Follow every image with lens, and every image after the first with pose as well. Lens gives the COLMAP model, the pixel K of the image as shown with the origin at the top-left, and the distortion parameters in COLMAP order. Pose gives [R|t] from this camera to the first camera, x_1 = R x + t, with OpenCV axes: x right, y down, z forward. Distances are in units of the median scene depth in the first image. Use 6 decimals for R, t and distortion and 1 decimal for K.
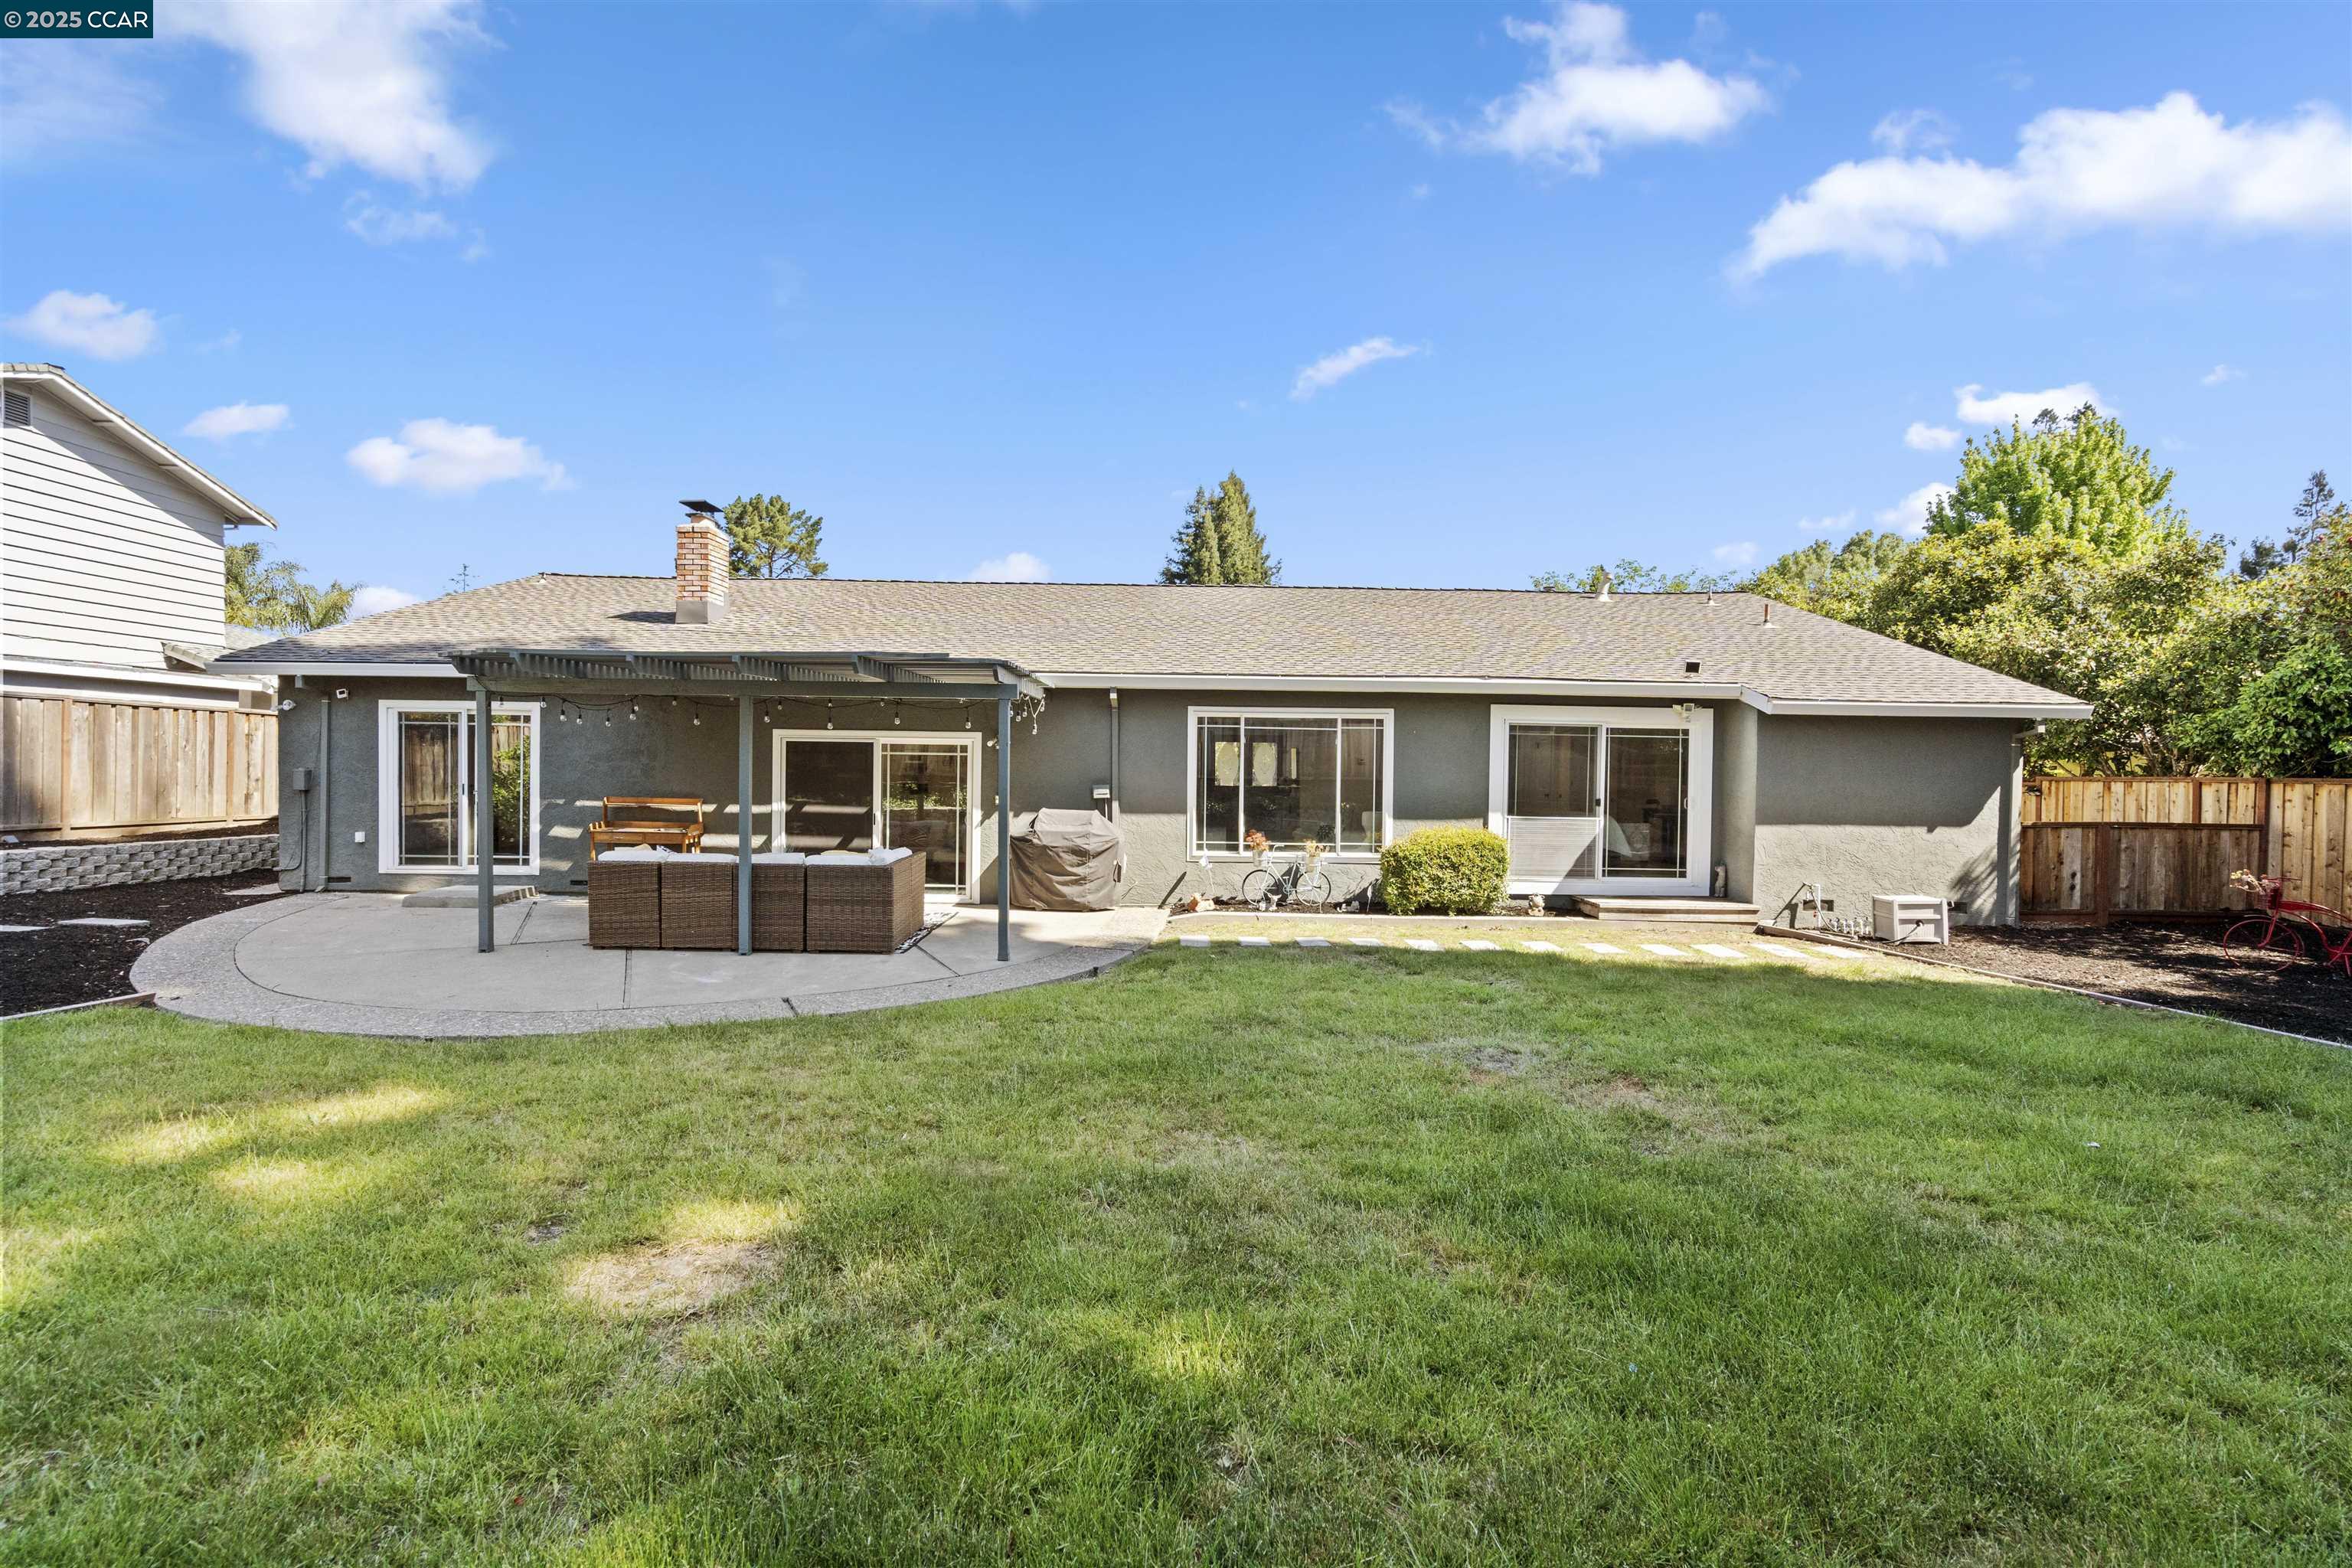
lens RADIAL K [[1068.7, 0, 1172.2], [0, 1068.7, 768.4], [0, 0, 1]] dist [-0.000996, 0.000350]
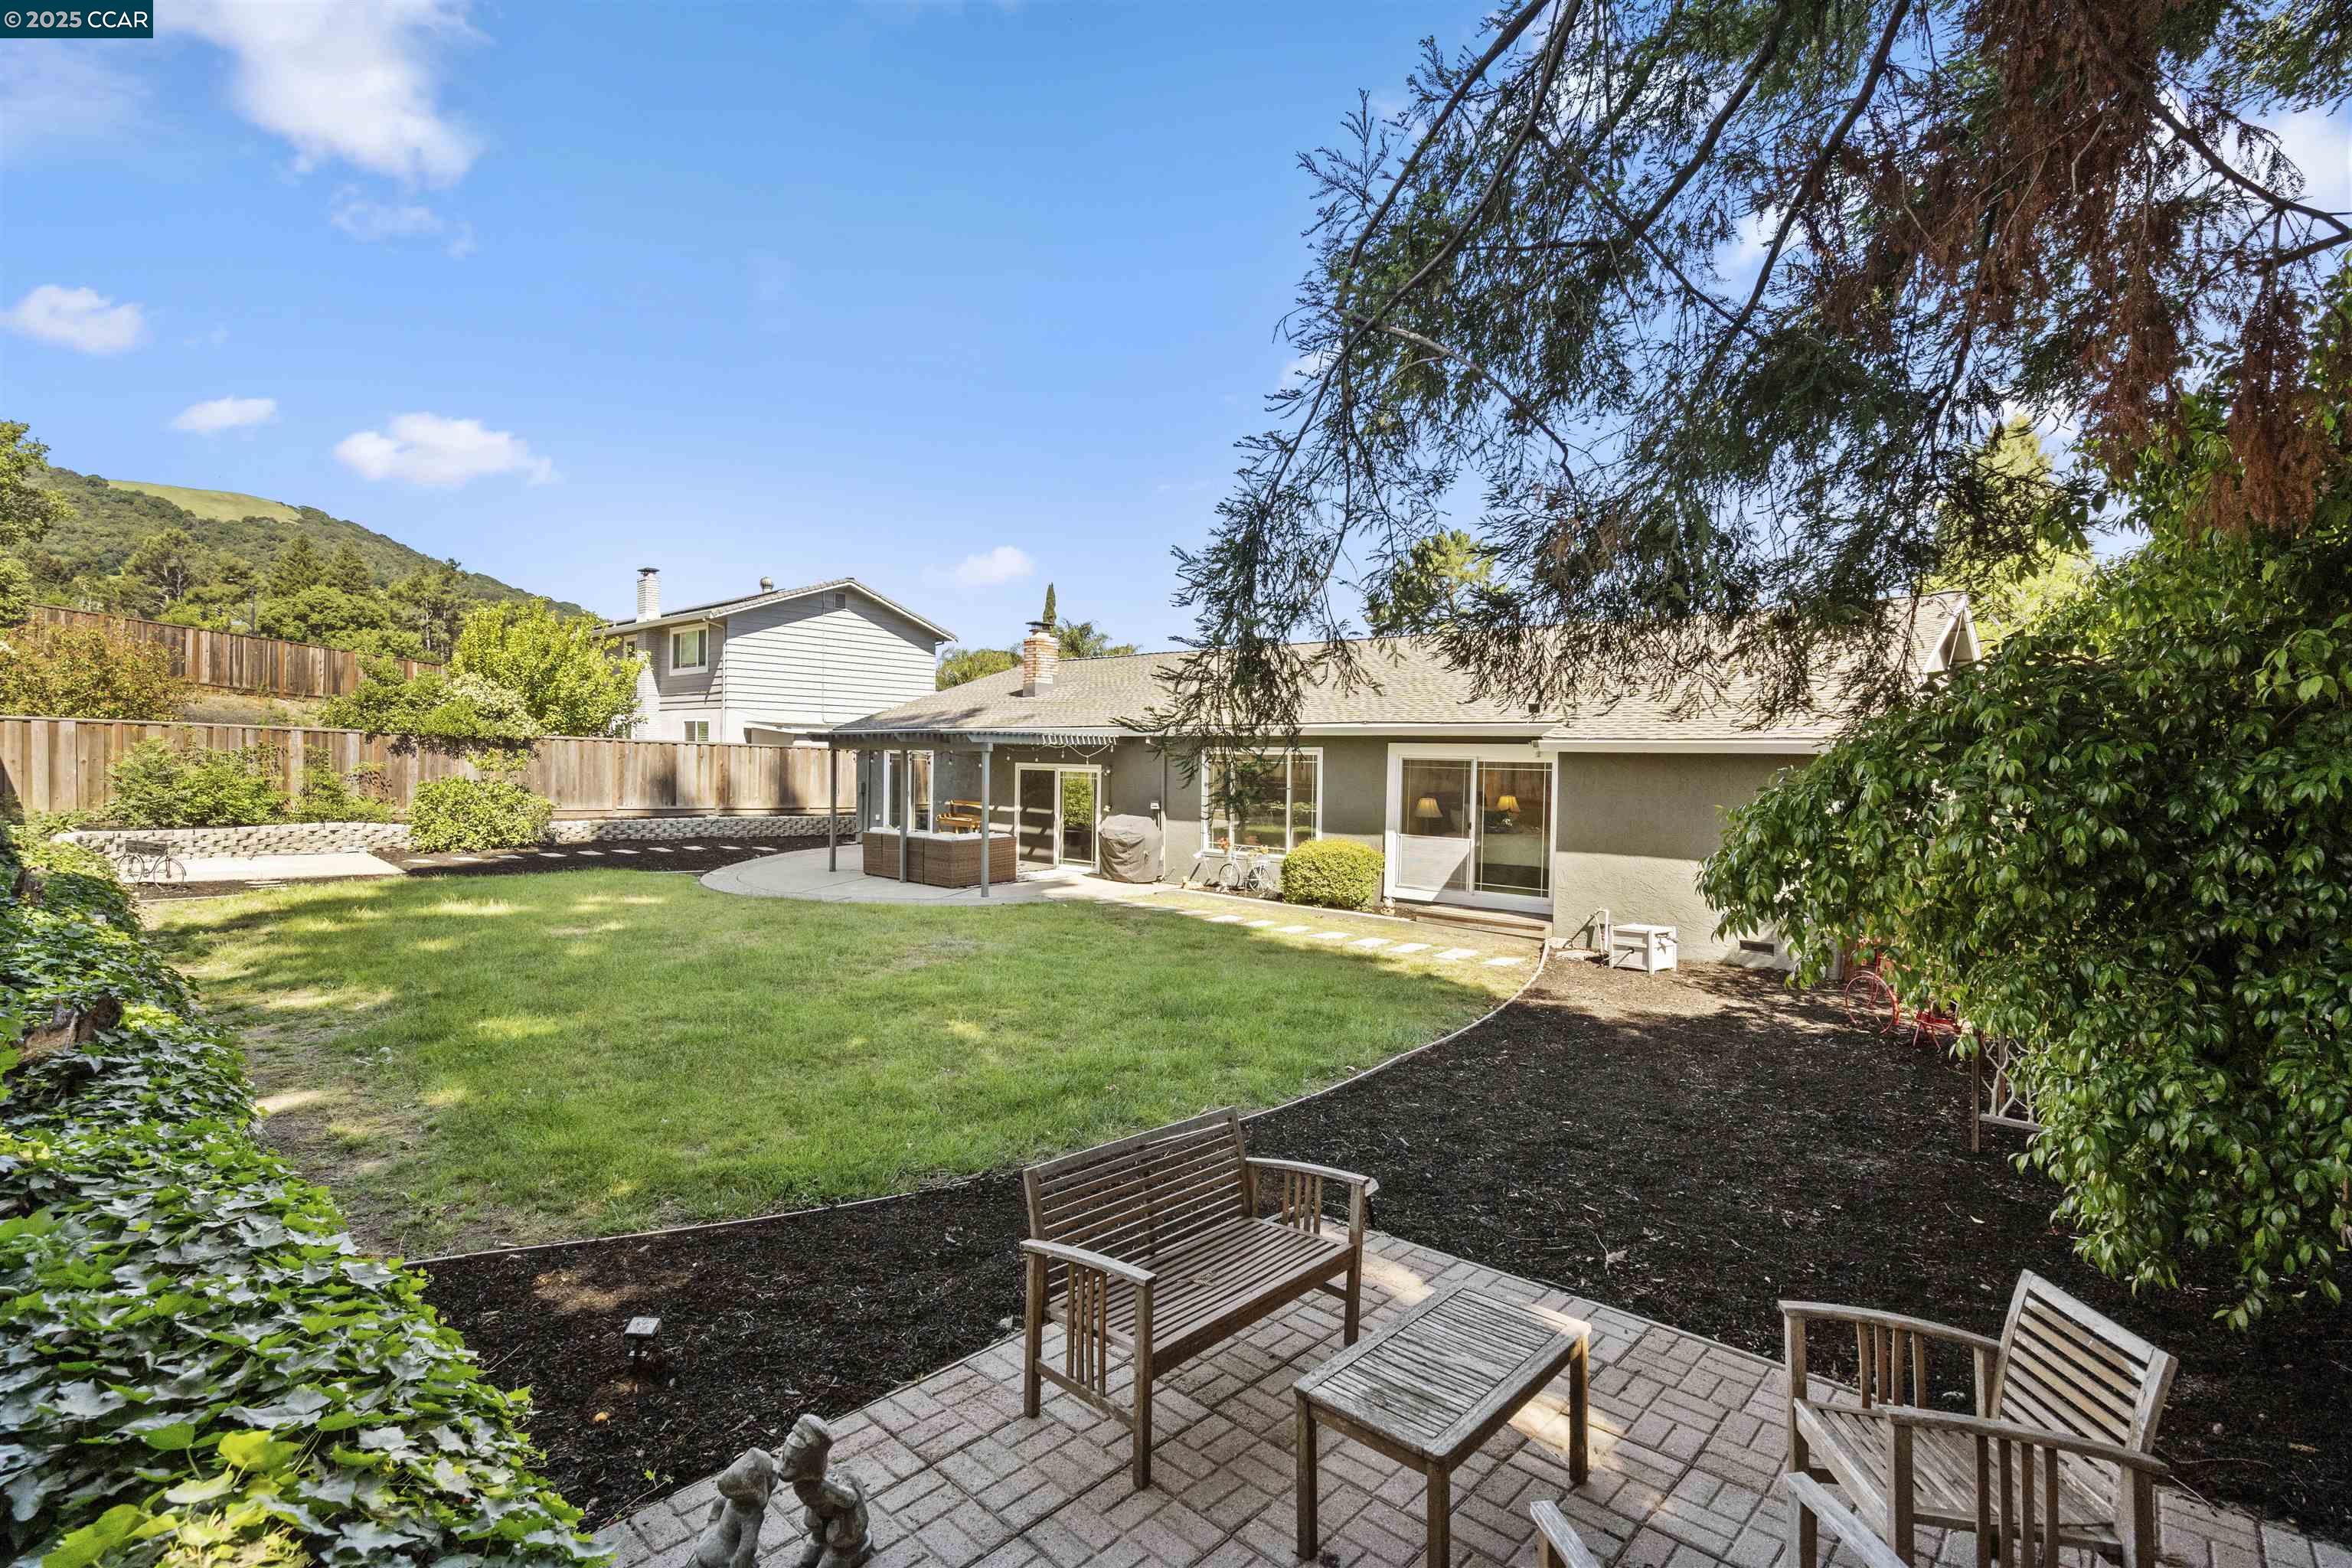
lens RADIAL K [[1068.7, 0, 1162.9], [0, 1068.7, 771.8], [0, 0, 1]] dist [-0.000996, 0.000350]
pose [[0.732271, 0.007370, -0.680974, 0.953210], [-0.007927, 0.999966, 0.002299, -0.027738], [0.680967, 0.003714, 0.732304, -0.084143]]
